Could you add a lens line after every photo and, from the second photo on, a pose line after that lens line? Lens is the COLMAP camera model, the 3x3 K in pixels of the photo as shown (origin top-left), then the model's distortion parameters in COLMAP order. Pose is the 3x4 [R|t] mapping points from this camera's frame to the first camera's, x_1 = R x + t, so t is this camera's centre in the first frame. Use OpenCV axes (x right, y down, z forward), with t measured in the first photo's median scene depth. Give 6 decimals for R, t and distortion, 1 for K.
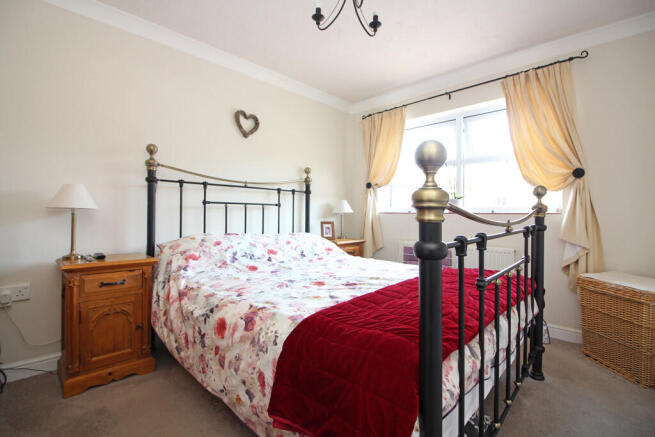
lens RADIAL K [[299.8, 0, 330.9], [0, 299.8, 214.4], [0, 0, 1]] dist [-0.016555, -0.000782]
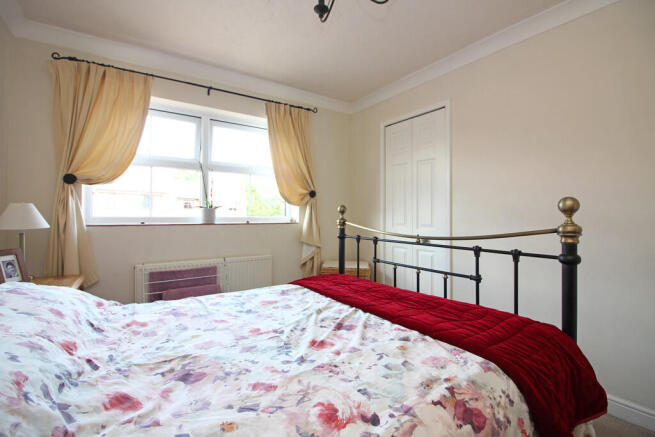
lens RADIAL K [[299.8, 0, 330.9], [0, 299.8, 214.4], [0, 0, 1]] dist [-0.016555, -0.000782]
pose [[0.213846, 0.001651, 0.976866, -0.453972], [-0.000078, 0.999999, -0.001673, -0.038396], [-0.976867, 0.000282, 0.213846, 0.543942]]
